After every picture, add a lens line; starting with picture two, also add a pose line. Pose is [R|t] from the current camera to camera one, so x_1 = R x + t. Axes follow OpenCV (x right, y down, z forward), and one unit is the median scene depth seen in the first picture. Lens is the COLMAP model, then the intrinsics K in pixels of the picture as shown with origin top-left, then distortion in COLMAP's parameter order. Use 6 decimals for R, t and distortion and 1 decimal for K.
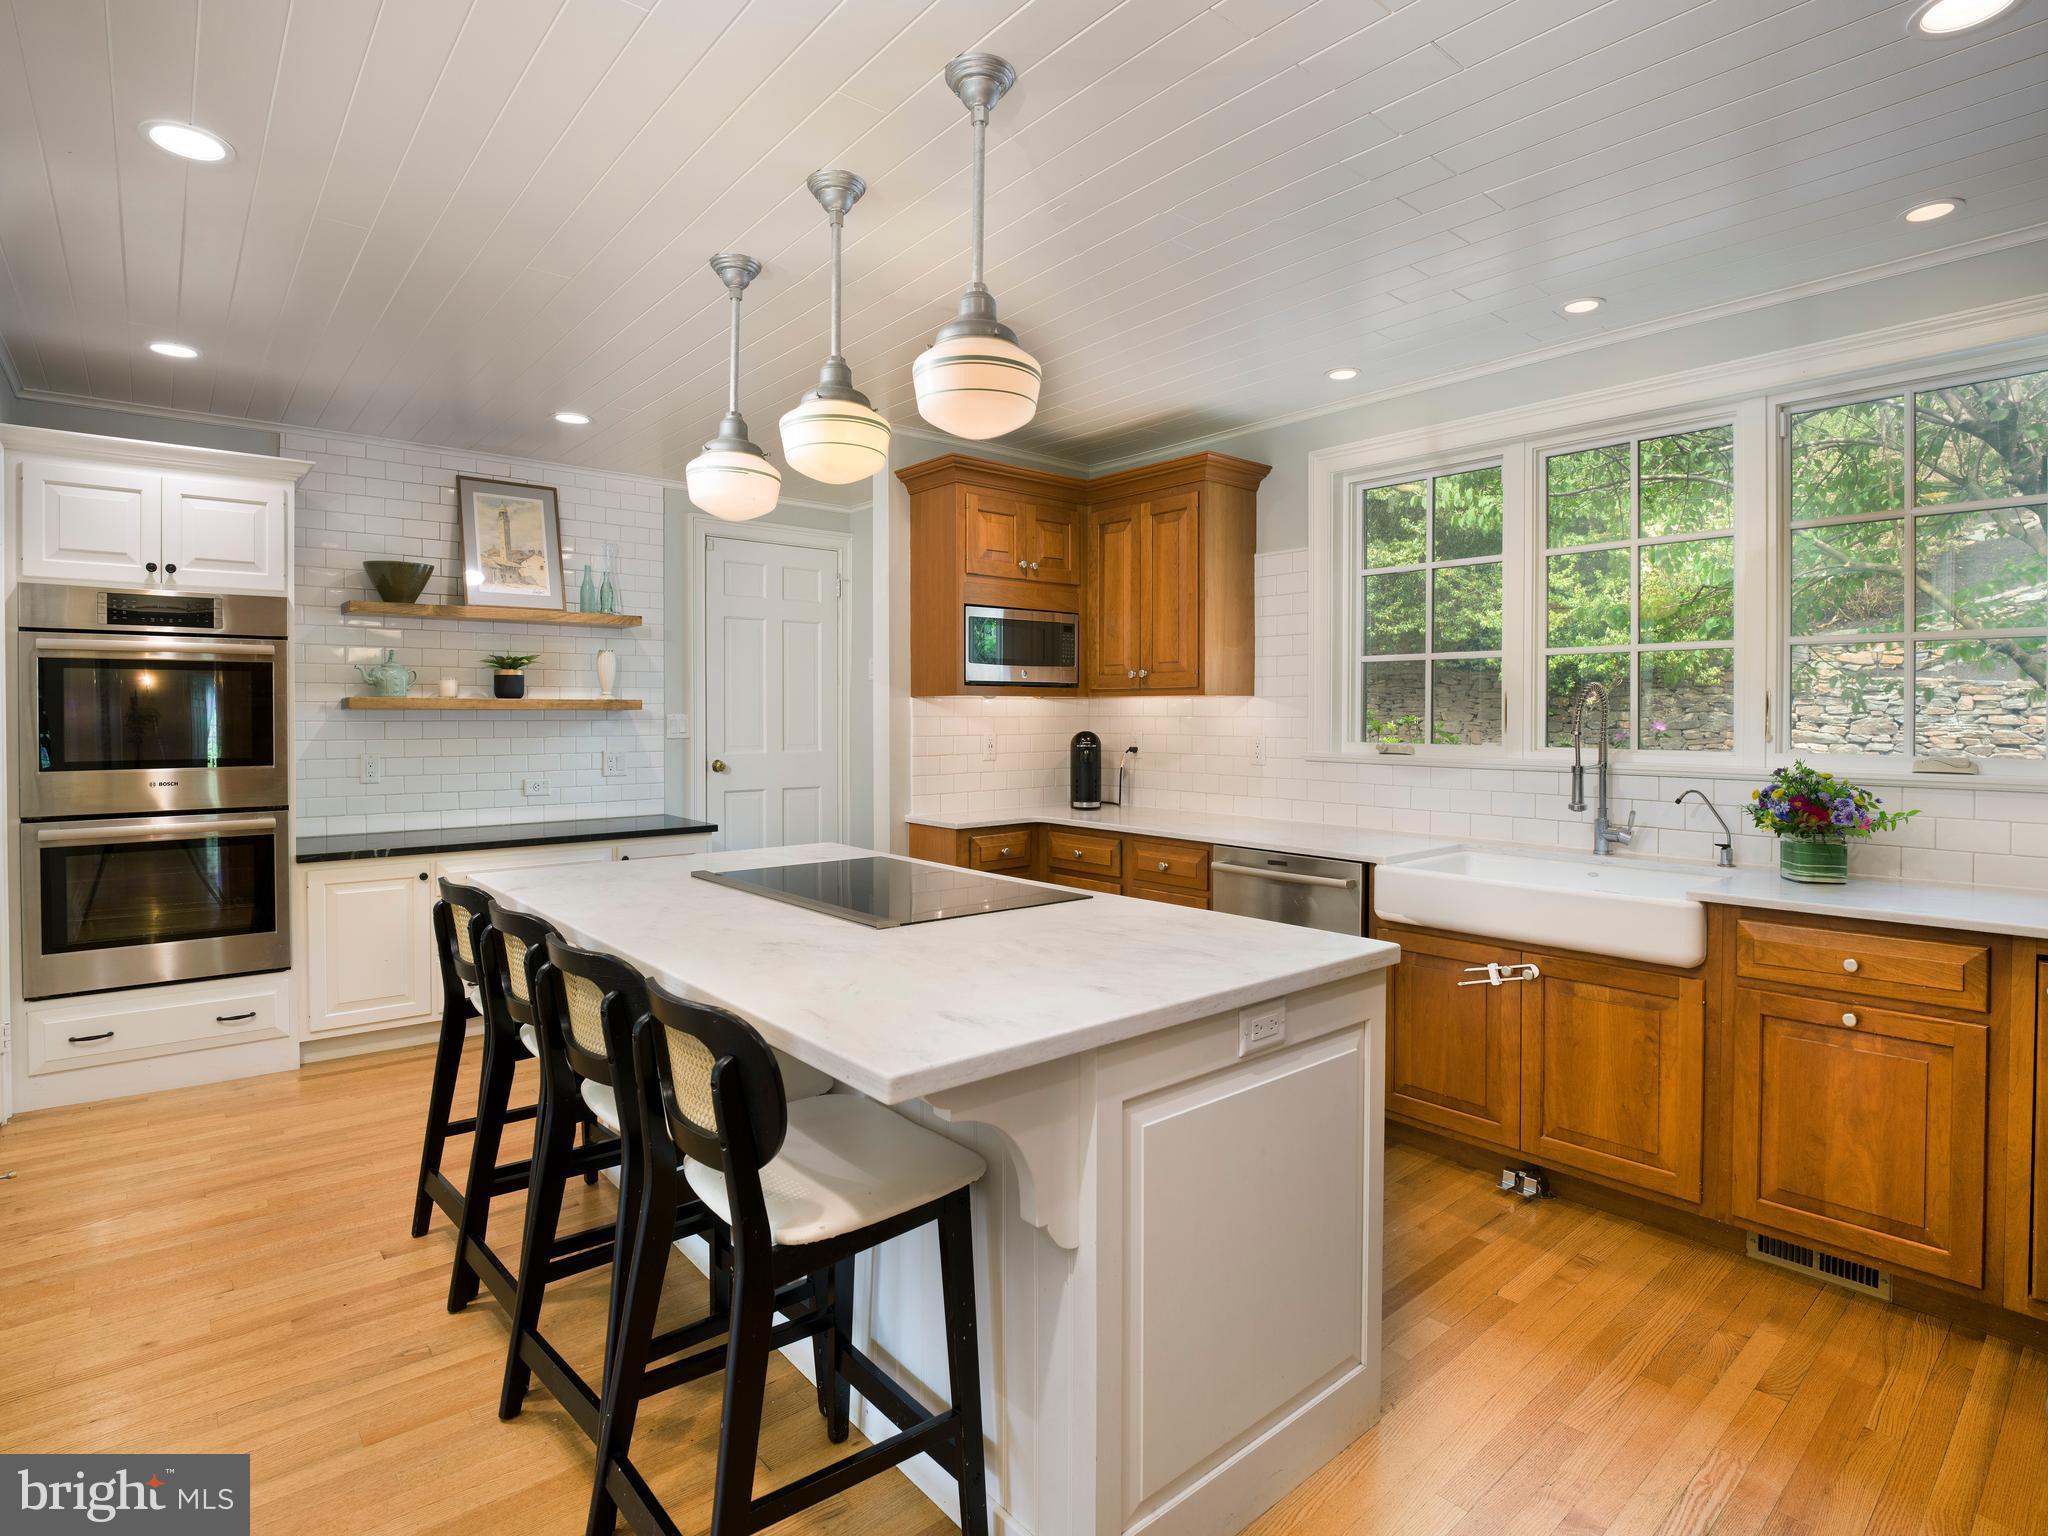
lens RADIAL K [[1044.7, 0, 1021.0], [0, 1044.7, 757.2], [0, 0, 1]] dist [-0.013382, 0.001452]
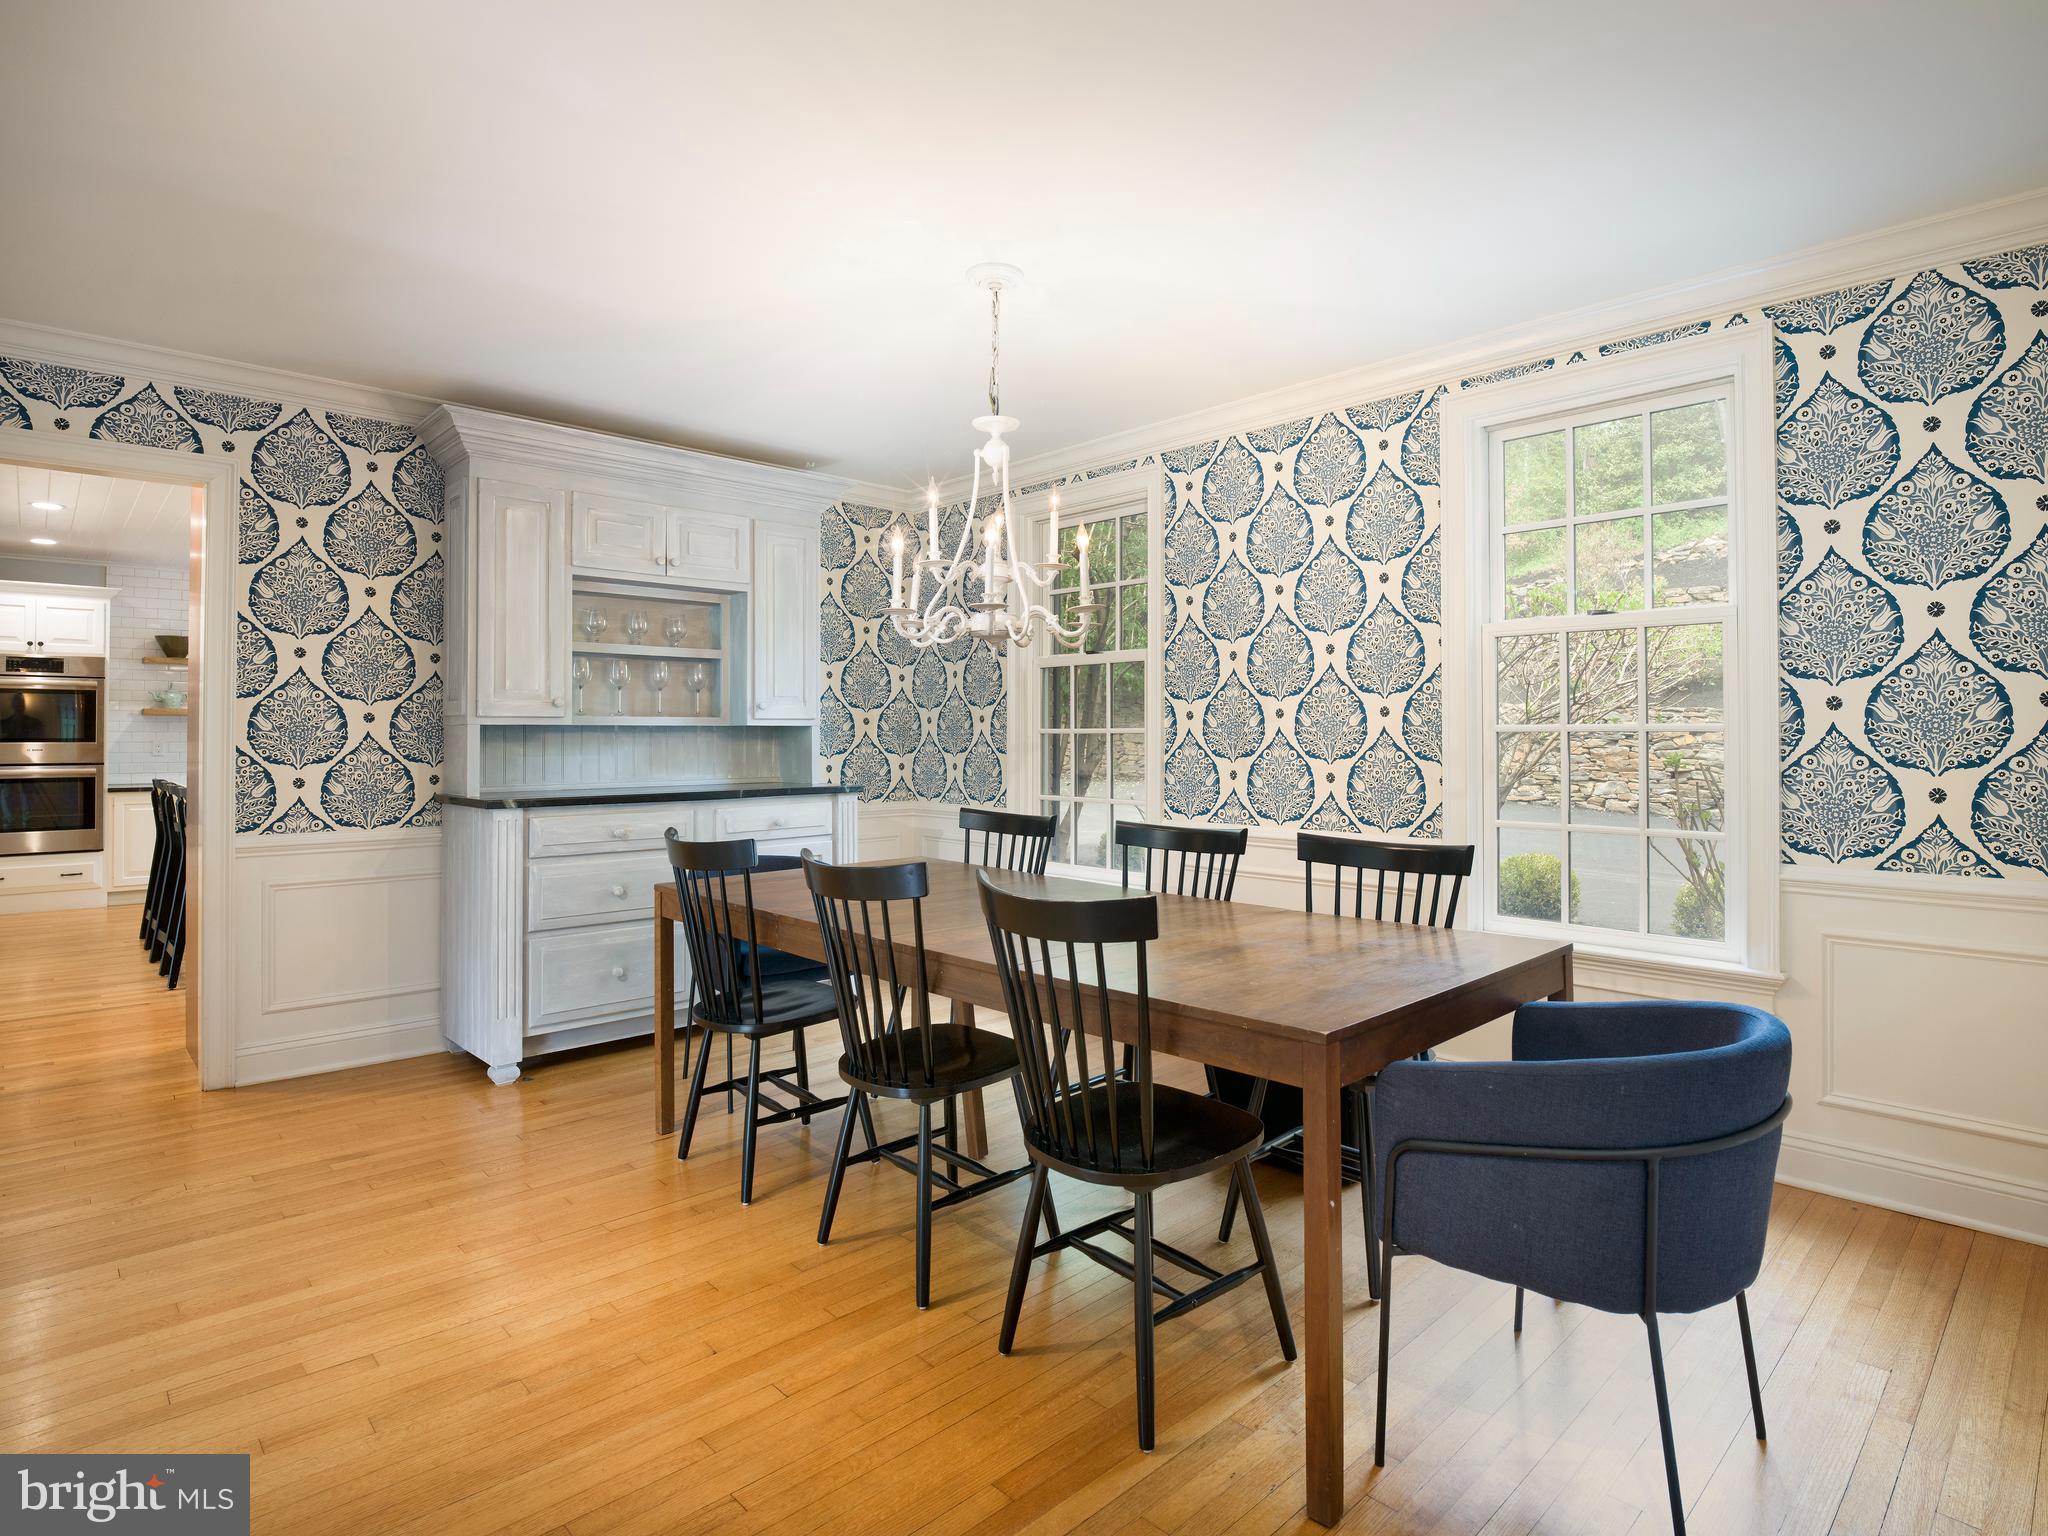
lens RADIAL K [[1044.7, 0, 1027.5], [0, 1044.7, 752.7], [0, 0, 1]] dist [-0.013382, 0.001452]
pose [[0.999977, -0.002871, 0.006152, 0.931512], [0.003071, 0.999459, -0.032743, 0.087736], [-0.006054, 0.032761, 0.999445, -0.871660]]
